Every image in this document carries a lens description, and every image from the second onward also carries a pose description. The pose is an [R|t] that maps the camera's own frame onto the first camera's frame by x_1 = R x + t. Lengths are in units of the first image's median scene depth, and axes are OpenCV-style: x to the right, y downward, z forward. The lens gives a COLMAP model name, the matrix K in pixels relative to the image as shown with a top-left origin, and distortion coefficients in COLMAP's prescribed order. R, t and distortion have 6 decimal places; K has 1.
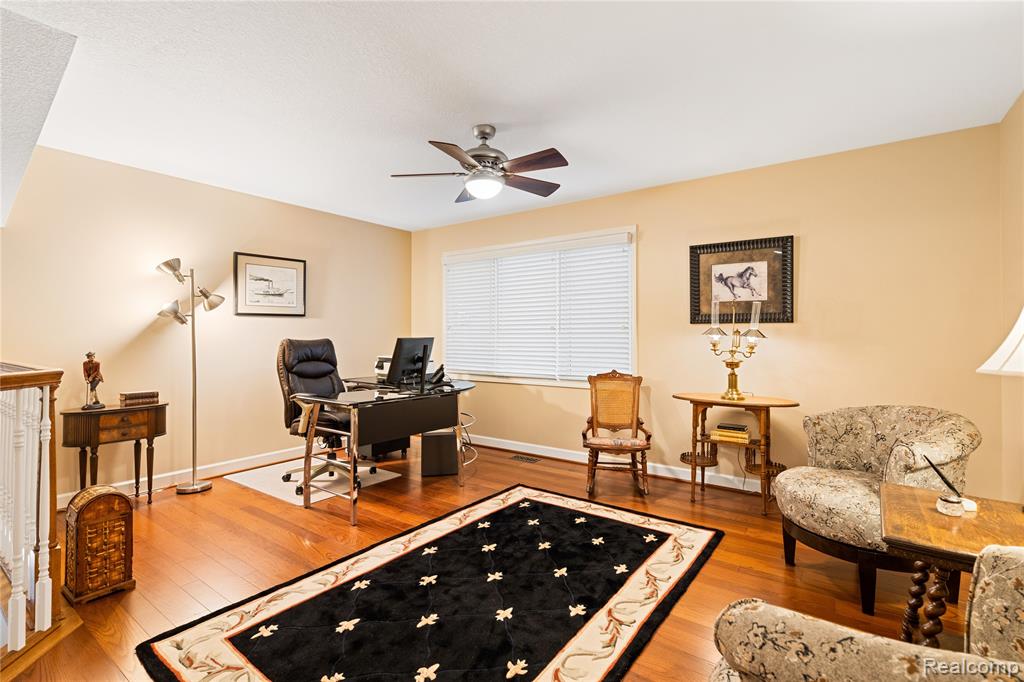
lens RADIAL K [[468.1, 0, 507.3], [0, 468.1, 333.1], [0, 0, 1]] dist [-0.004771, 0.003315]
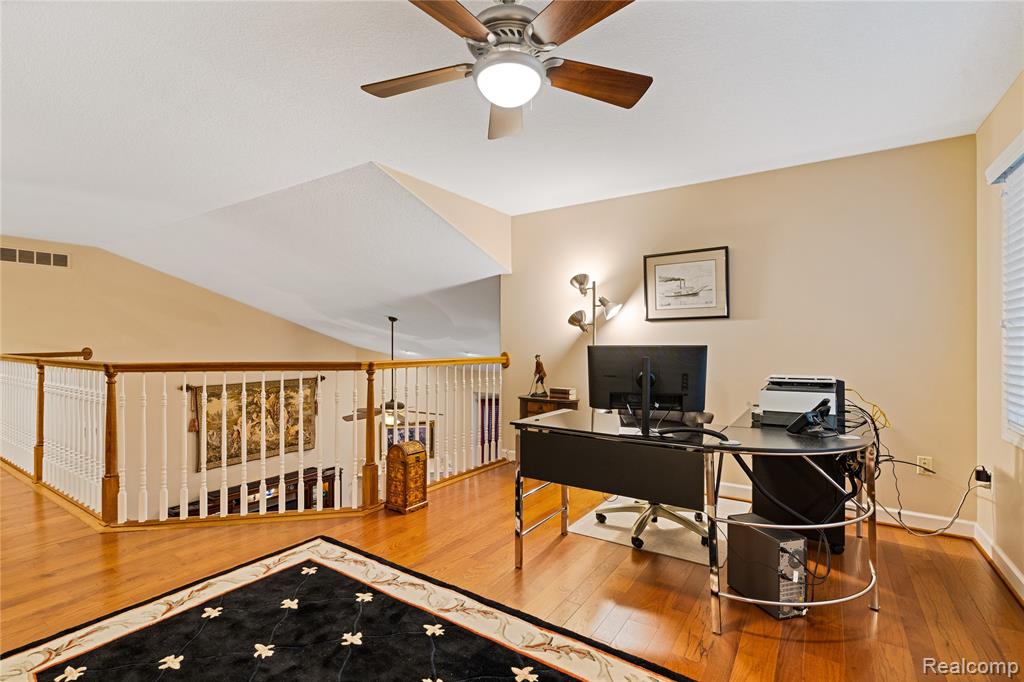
lens RADIAL K [[468.1, 0, 515.5], [0, 468.1, 345.9], [0, 0, 1]] dist [-0.004771, 0.003315]
pose [[0.061175, 0.005779, -0.998110, 0.460627], [0.001865, 0.999981, 0.005904, 0.007372], [0.998125, -0.002223, 0.061163, 0.857970]]
